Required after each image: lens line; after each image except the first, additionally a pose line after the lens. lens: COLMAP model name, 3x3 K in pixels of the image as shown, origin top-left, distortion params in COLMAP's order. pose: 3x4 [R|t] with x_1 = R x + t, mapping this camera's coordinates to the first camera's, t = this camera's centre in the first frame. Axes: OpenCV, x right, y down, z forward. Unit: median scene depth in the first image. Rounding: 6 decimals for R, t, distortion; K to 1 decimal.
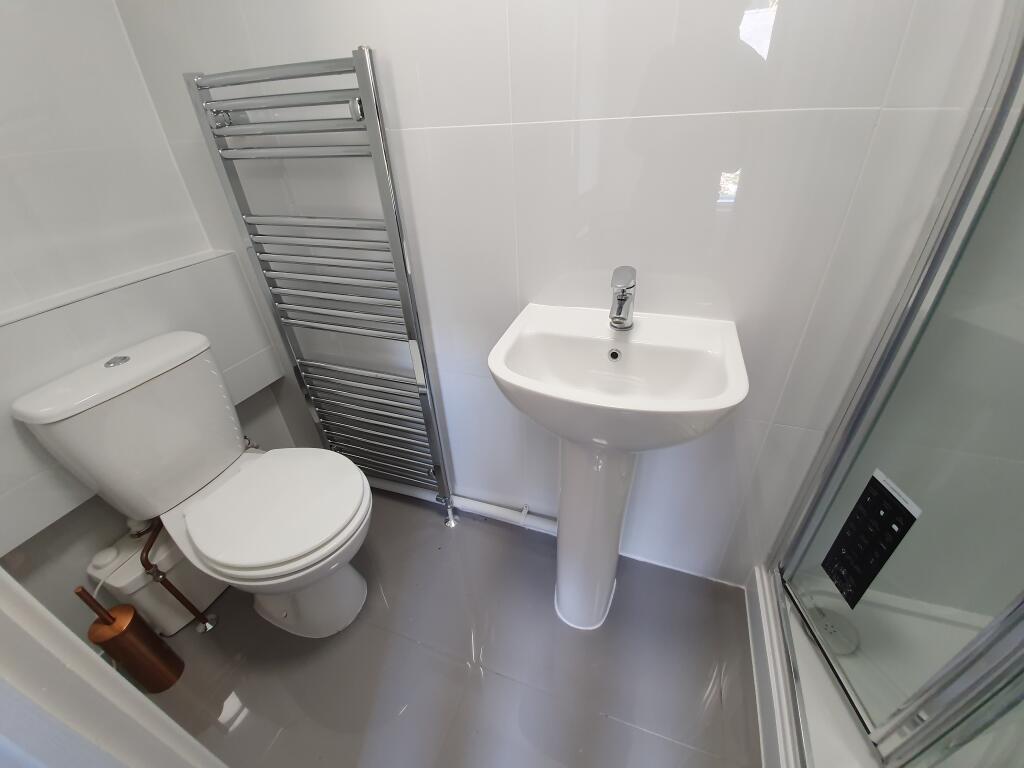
lens RADIAL K [[410.3, 0, 512.0], [0, 410.3, 384.0], [0, 0, 1]] dist [0.001294, -0.012692]
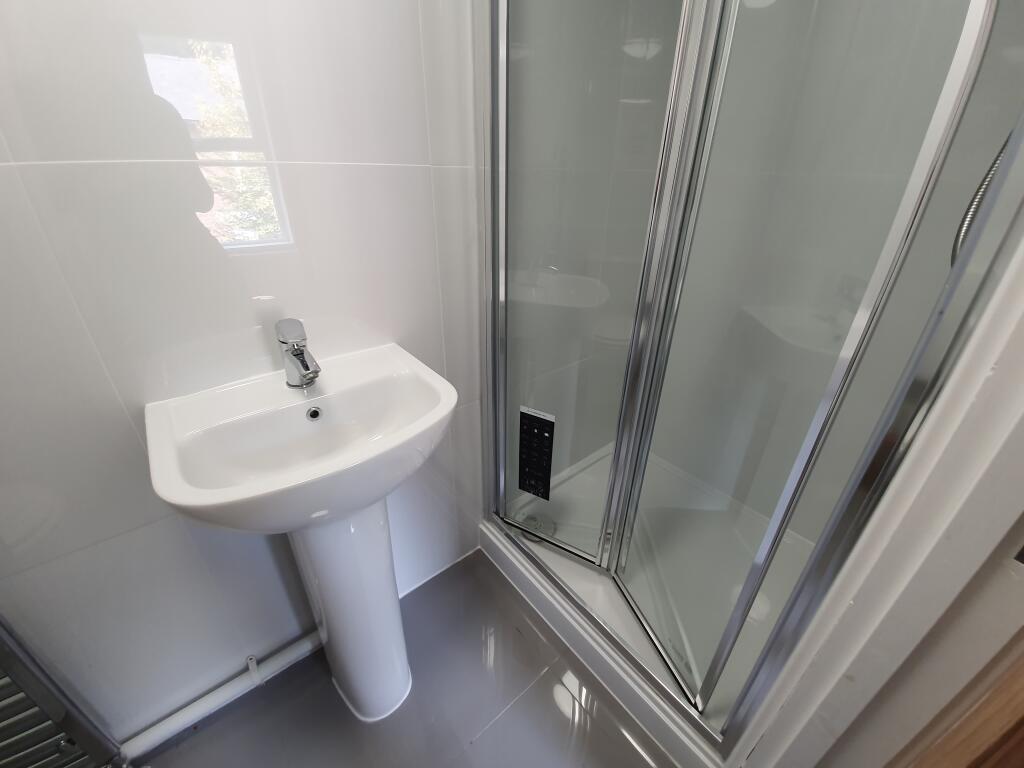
lens RADIAL K [[410.3, 0, 512.0], [0, 410.3, 384.0], [0, 0, 1]] dist [0.001294, -0.012692]
pose [[0.489138, -0.352893, 0.797628, -0.231046], [0.425520, 0.894830, 0.134951, -0.065013], [-0.761365, 0.273398, 0.587858, 0.123084]]
